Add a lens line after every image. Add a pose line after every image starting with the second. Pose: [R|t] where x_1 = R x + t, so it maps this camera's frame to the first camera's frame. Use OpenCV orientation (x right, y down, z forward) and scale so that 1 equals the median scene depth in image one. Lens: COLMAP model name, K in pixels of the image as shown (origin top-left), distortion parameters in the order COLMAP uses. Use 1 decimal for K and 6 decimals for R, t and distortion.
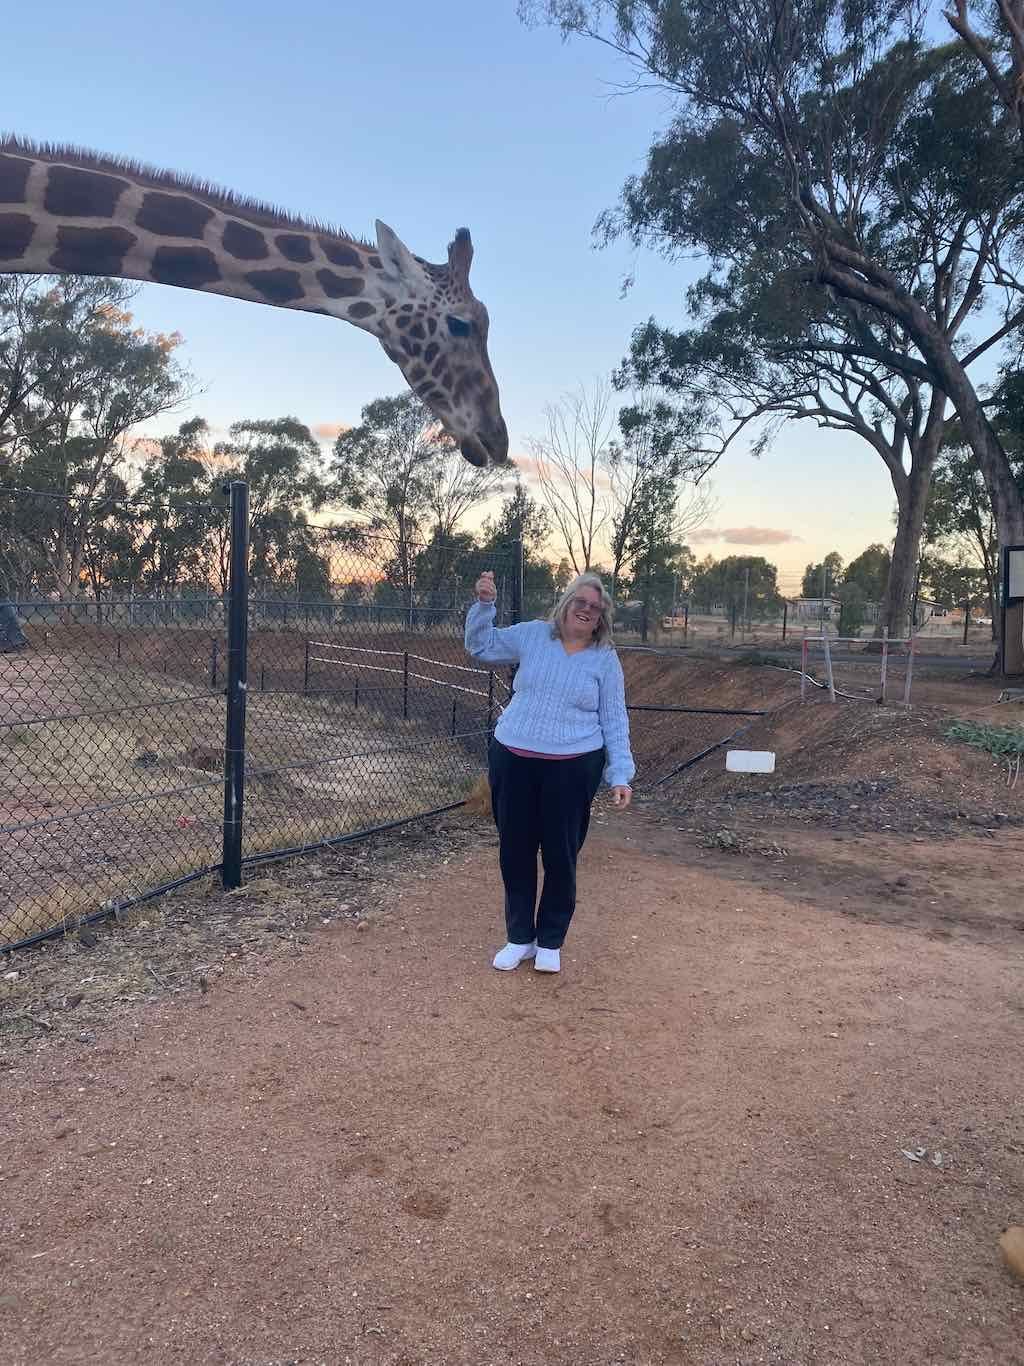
lens RADIAL K [[982.8, 0, 517.8], [0, 982.8, 687.7], [0, 0, 1]] dist [0.039486, -0.036850]
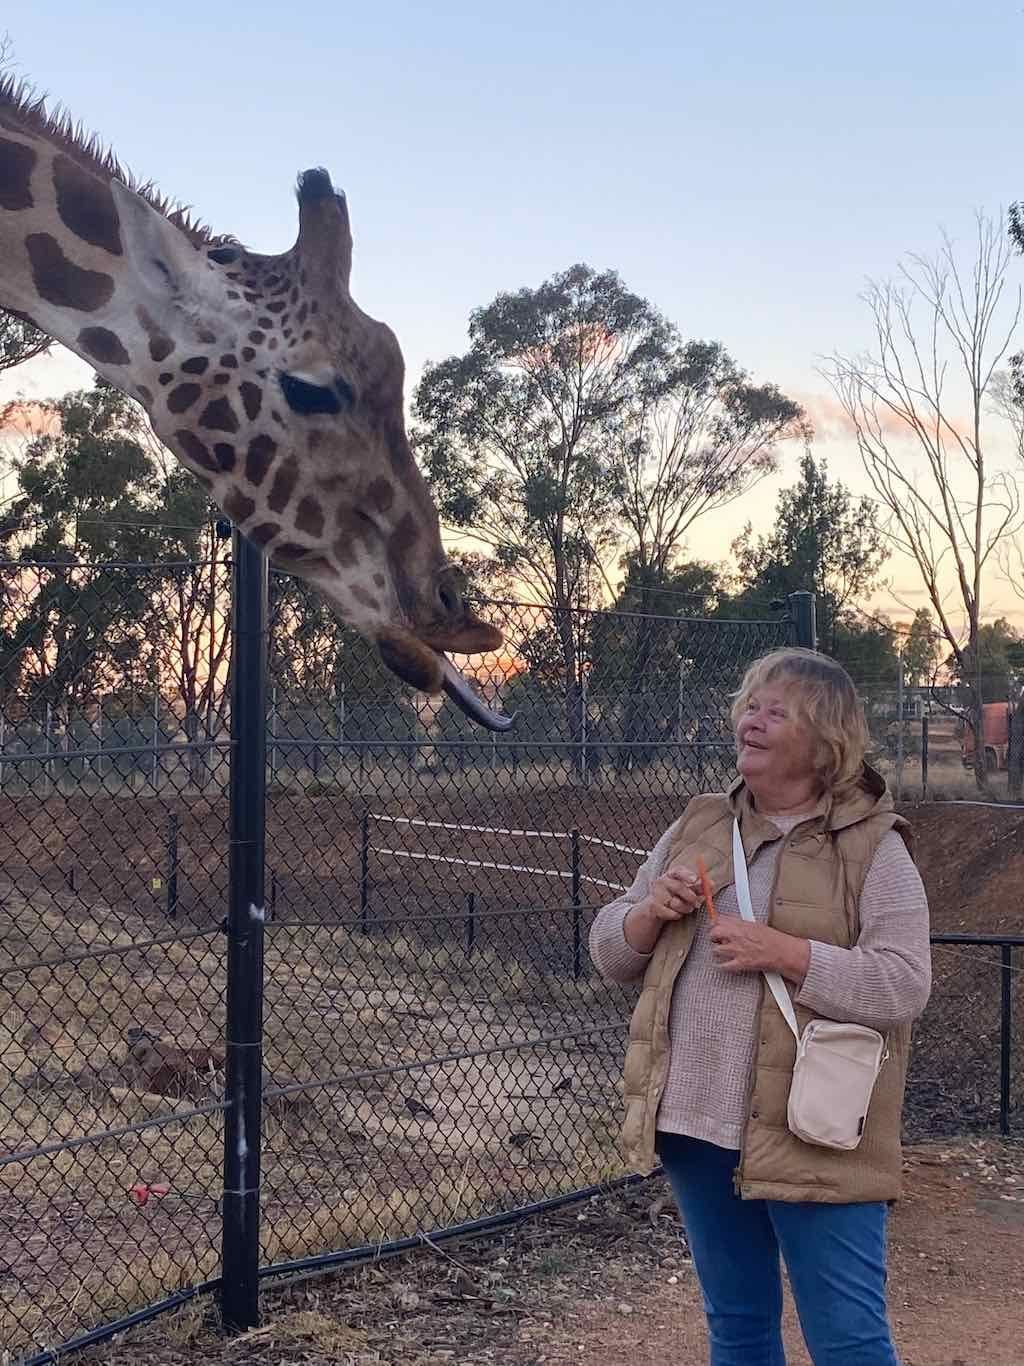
lens RADIAL K [[1608.6, 0, 502.8], [0, 1608.6, 683.6], [0, 0, 1]] dist [0.084549, 0.000000]
pose [[0.988560, -0.041549, -0.144993, -0.083875], [0.023125, 0.991695, -0.126518, -0.023012], [0.149046, 0.121718, 0.981310, 0.587063]]
